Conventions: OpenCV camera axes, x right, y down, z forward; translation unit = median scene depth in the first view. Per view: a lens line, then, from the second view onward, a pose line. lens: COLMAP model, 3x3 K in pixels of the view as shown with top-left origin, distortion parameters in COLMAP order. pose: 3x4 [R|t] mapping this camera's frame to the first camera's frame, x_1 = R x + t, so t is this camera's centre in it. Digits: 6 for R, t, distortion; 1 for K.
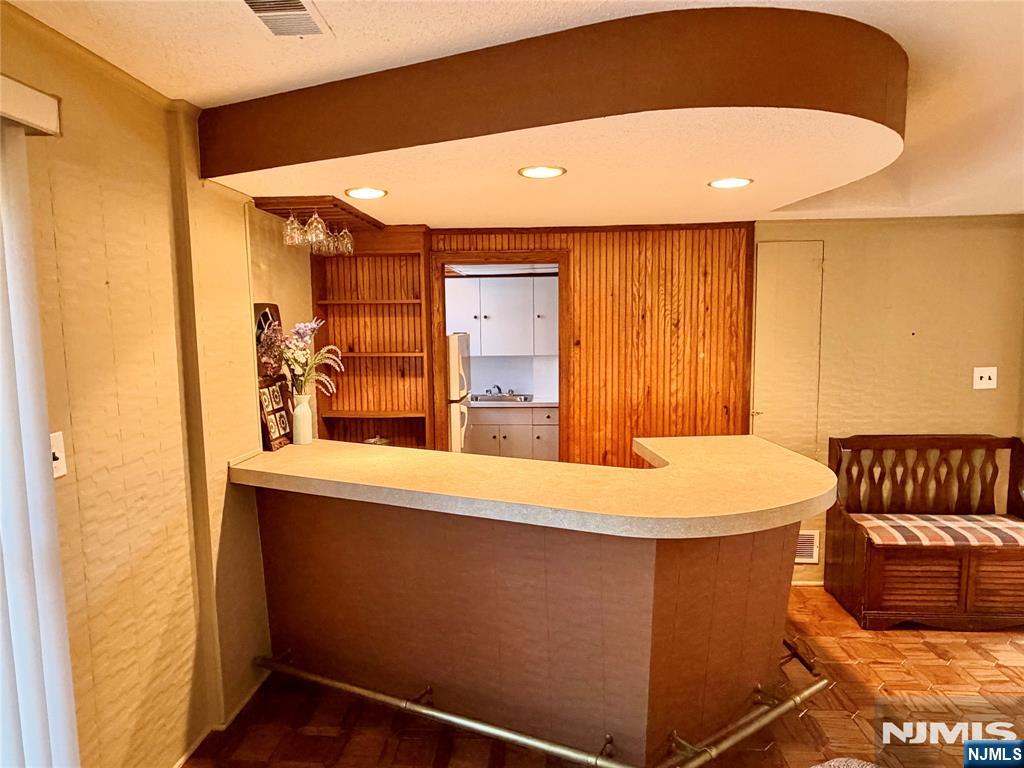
lens RADIAL K [[617.1, 0, 508.8], [0, 617.1, 387.5], [0, 0, 1]] dist [-0.005904, 0.001165]
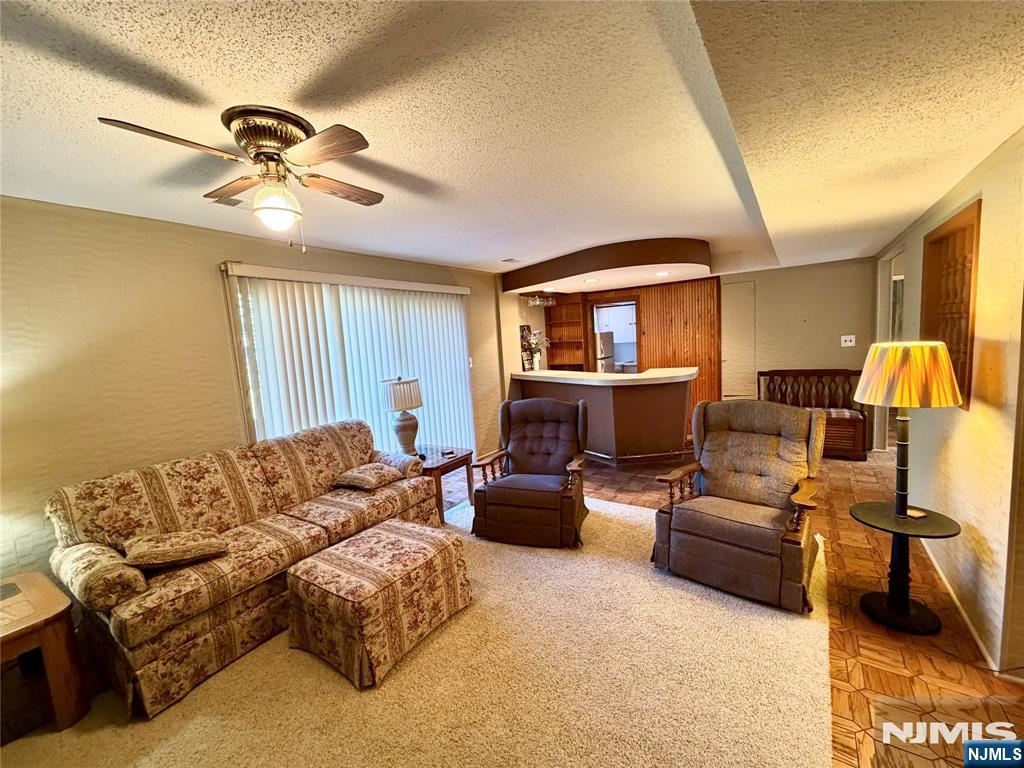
lens RADIAL K [[421.6, 0, 513.0], [0, 421.6, 383.8], [0, 0, 1]] dist [-0.000226, 0.000564]
pose [[0.860168, 0.013020, -0.509845, 0.529970], [-0.000311, 0.999687, 0.025004, 0.087828], [0.510011, -0.021349, 0.859903, -0.715626]]
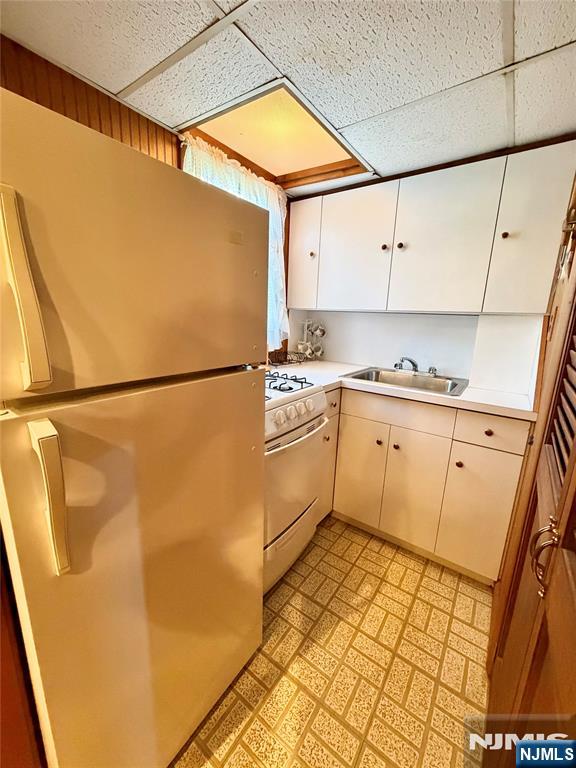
lens RADIAL K [[305.6, 0, 287.5], [0, 305.6, 382.6], [0, 0, 1]] dist [0.001041, -0.000118]
pose [[0.840084, 0.155949, -0.519556, 0.048852], [-0.099407, 0.985823, 0.135170, -0.010228], [0.533270, -0.061907, 0.843677, 0.700515]]
